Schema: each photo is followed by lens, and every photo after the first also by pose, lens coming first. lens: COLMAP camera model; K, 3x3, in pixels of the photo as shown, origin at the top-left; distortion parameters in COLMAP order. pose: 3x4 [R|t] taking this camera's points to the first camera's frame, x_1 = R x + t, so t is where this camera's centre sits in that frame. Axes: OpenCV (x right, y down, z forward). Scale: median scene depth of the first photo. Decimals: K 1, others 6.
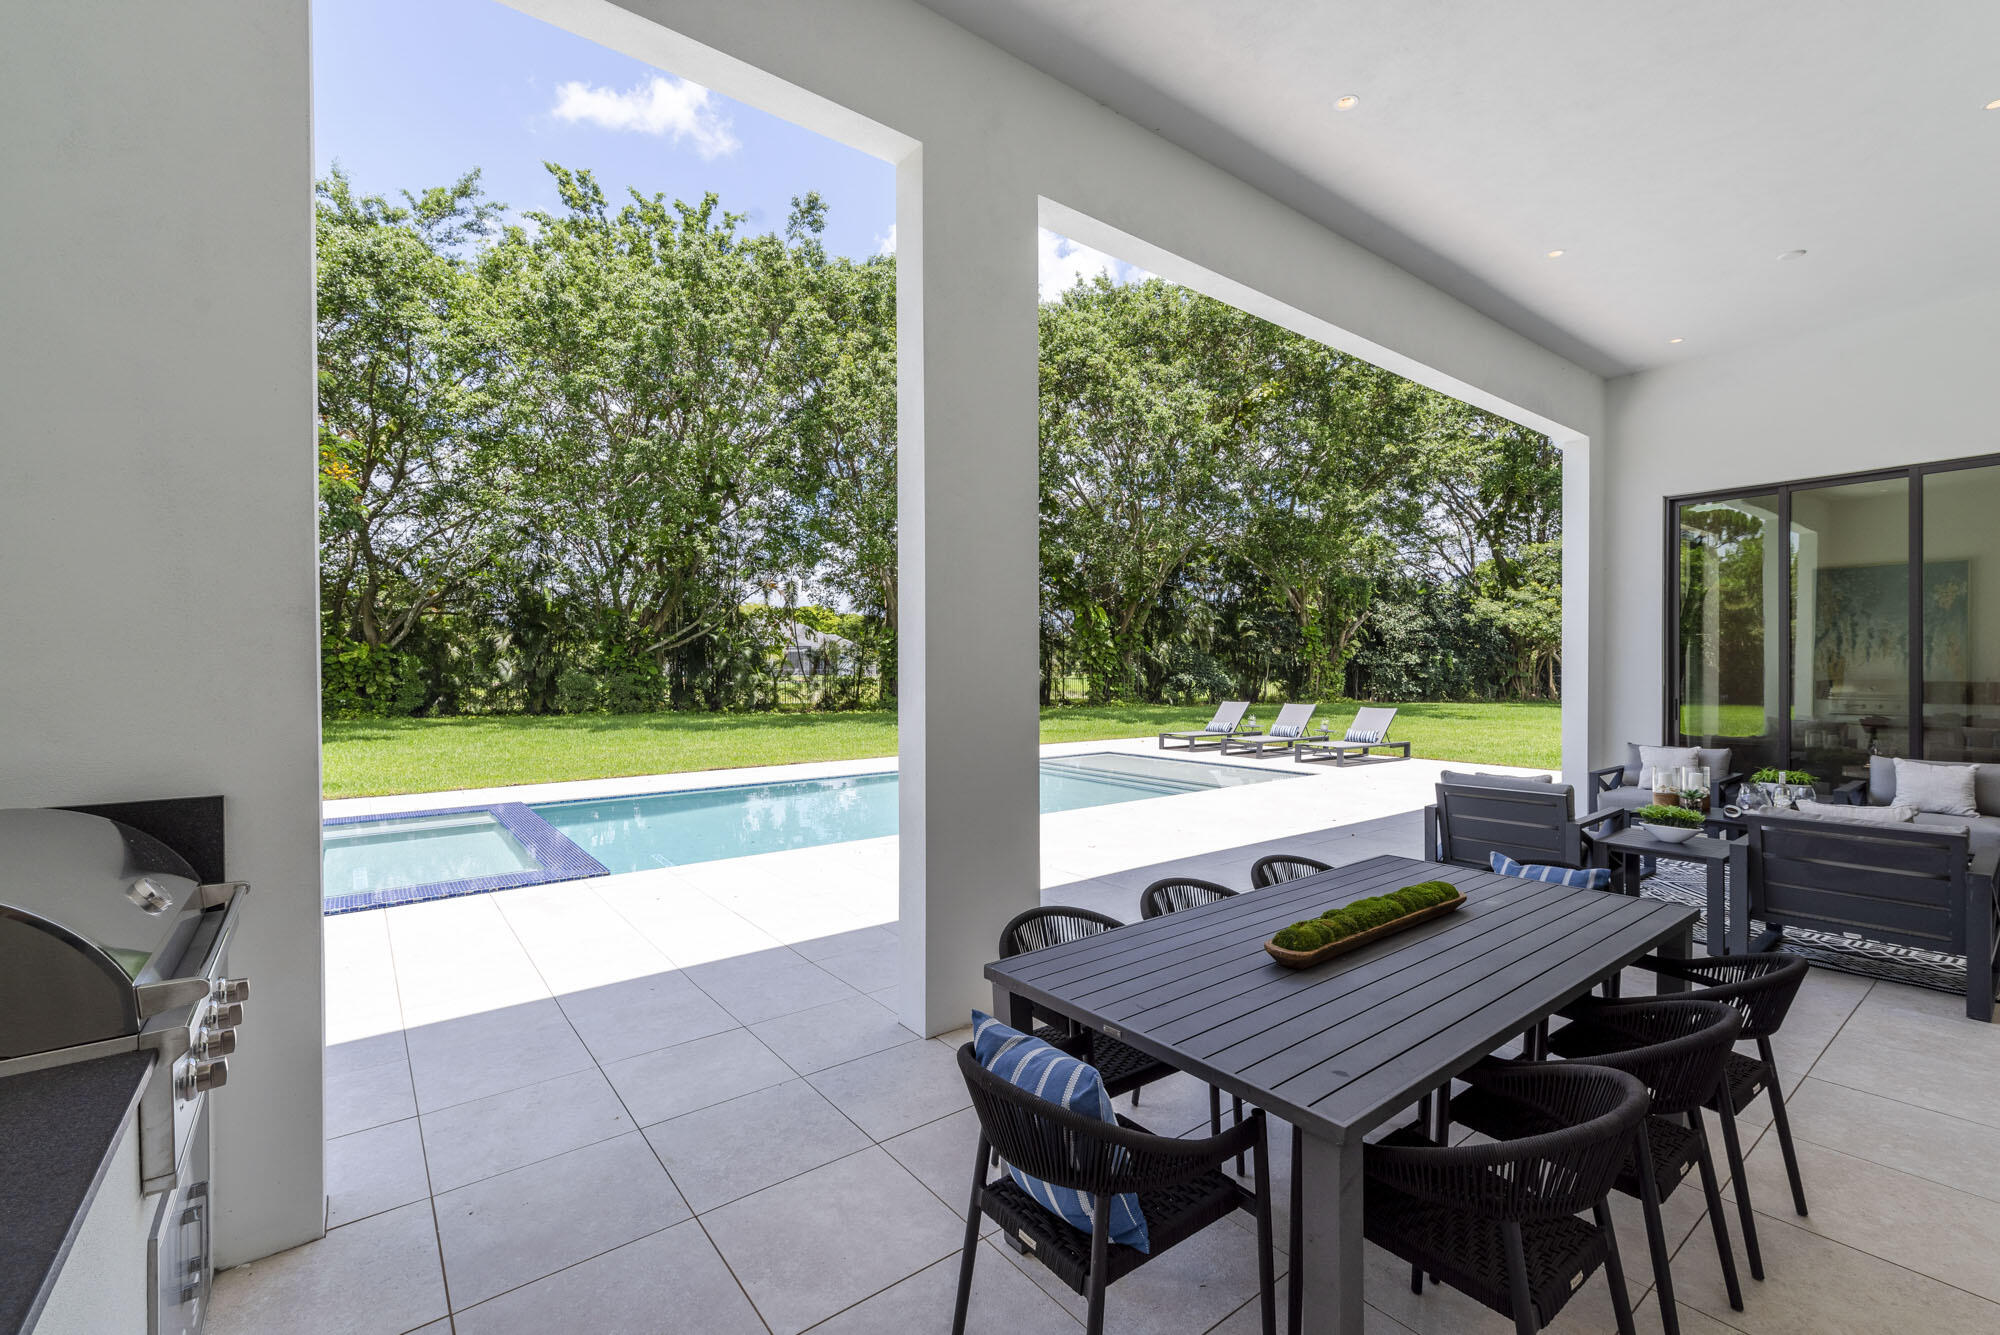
lens RADIAL K [[853.2, 0, 1000.0], [0, 853.2, 667.5], [0, 0, 1]] dist [-0.001274, 0.000071]
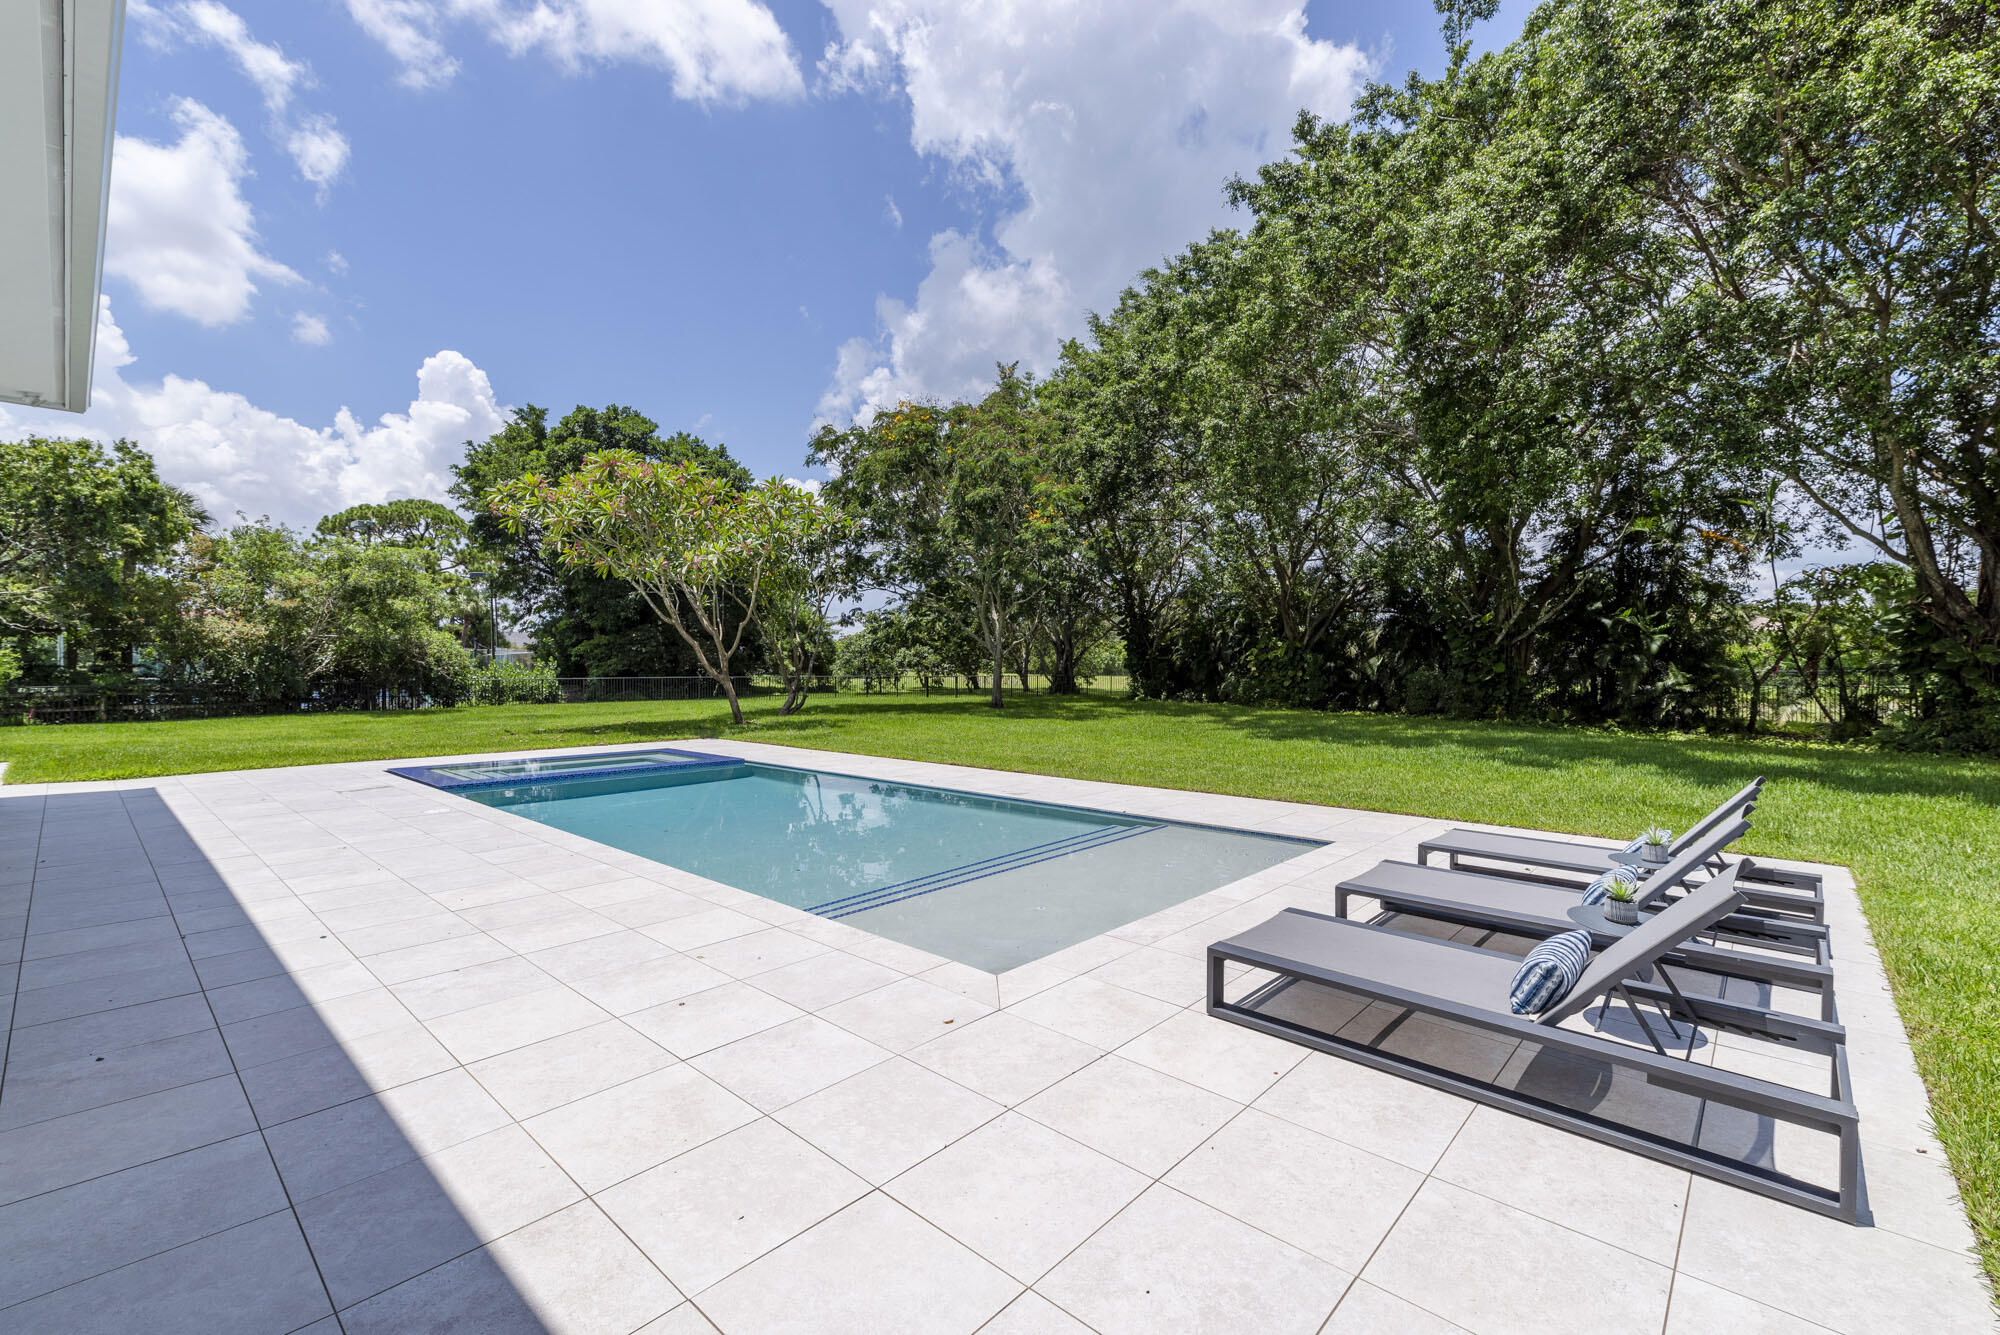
lens RADIAL K [[853.2, 0, 1000.0], [0, 853.2, 667.5], [0, 0, 1]] dist [-0.001274, 0.000071]
pose [[0.173269, 0.006673, -0.984852, 0.322659], [-0.000334, 0.999977, 0.006716, -0.002280], [0.984875, -0.000835, 0.173267, 0.428547]]
